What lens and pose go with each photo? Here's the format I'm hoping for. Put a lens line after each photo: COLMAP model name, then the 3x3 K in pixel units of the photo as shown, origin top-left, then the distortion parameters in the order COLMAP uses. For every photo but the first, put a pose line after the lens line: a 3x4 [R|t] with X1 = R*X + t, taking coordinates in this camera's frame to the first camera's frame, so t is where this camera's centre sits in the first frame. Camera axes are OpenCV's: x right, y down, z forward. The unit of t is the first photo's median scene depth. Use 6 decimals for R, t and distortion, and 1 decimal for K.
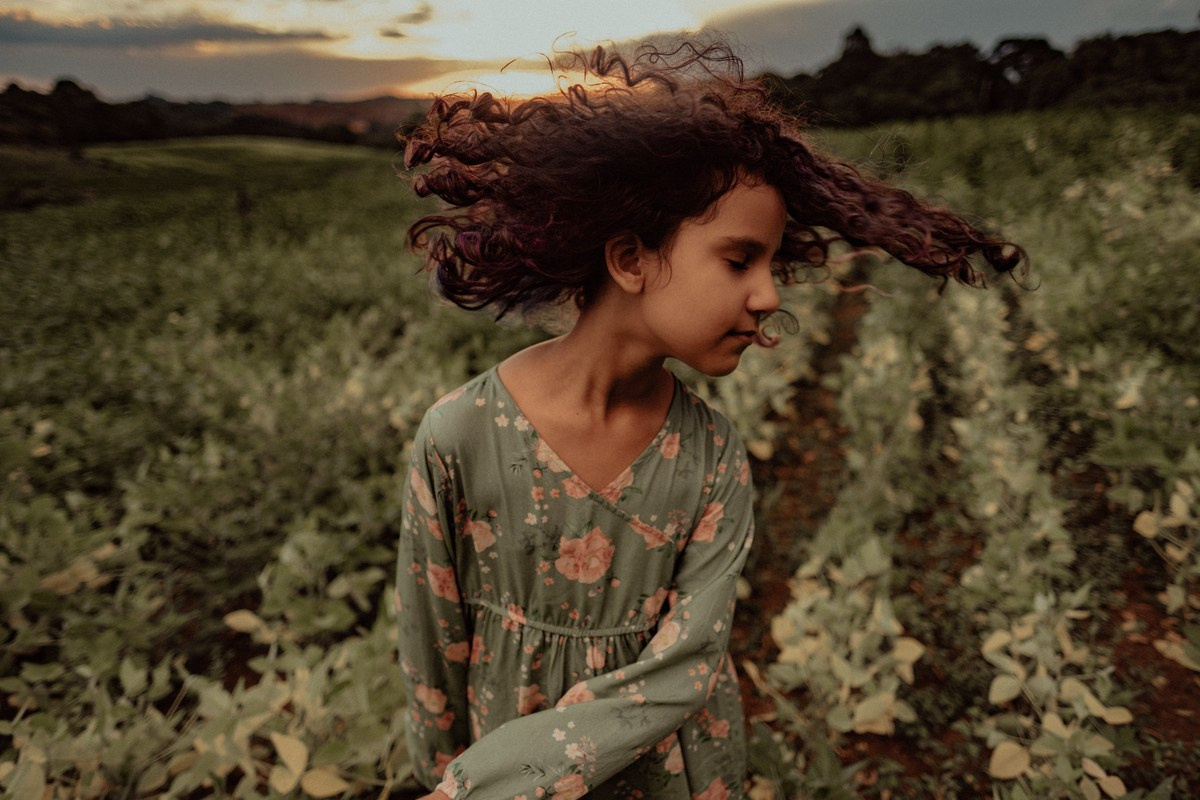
lens RADIAL K [[893.4, 0, 607.4], [0, 893.4, 400.0], [0, 0, 1]] dist [-0.009517, 0.005370]
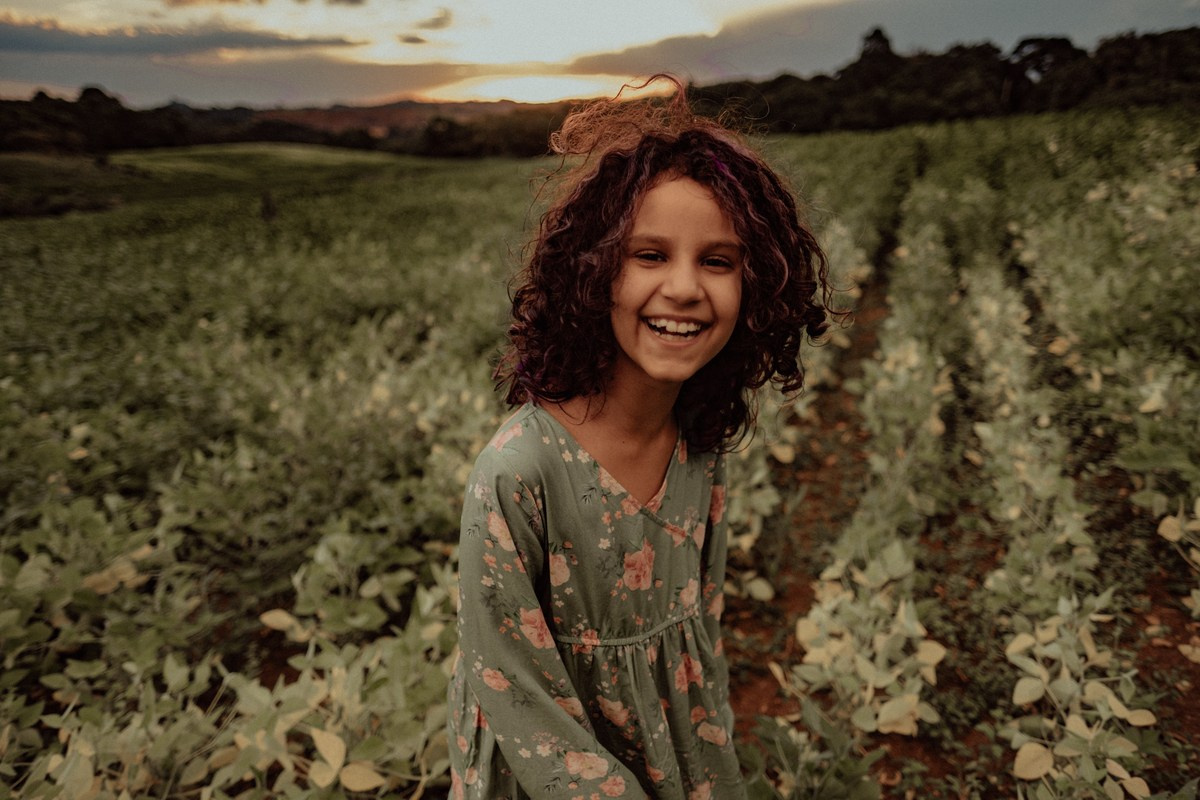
lens RADIAL K [[892.2, 0, 605.7], [0, 892.2, 400.4], [0, 0, 1]] dist [-0.007639, 0.002634]
pose [[0.999753, -0.000419, -0.022216, -0.005906], [0.000358, 0.999996, -0.002753, -0.001601], [0.022217, 0.002744, 0.999749, -0.011400]]
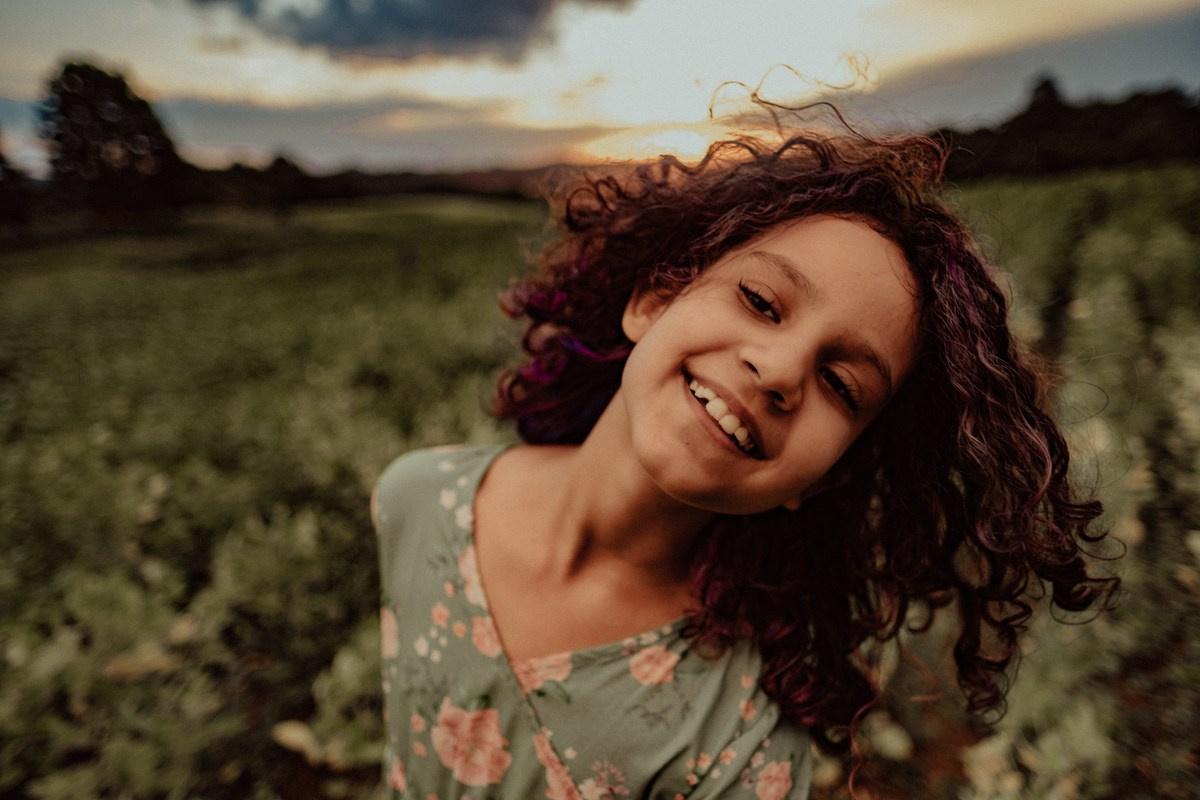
lens RADIAL K [[892.1, 0, 601.9], [0, 892.1, 403.1], [0, 0, 1]] dist [-0.008317, 0.003013]
pose [[0.982457, 0.026816, -0.184549, 0.024146], [-0.037591, 0.997771, -0.055137, -0.026590], [0.182659, 0.061107, 0.981276, 0.131245]]
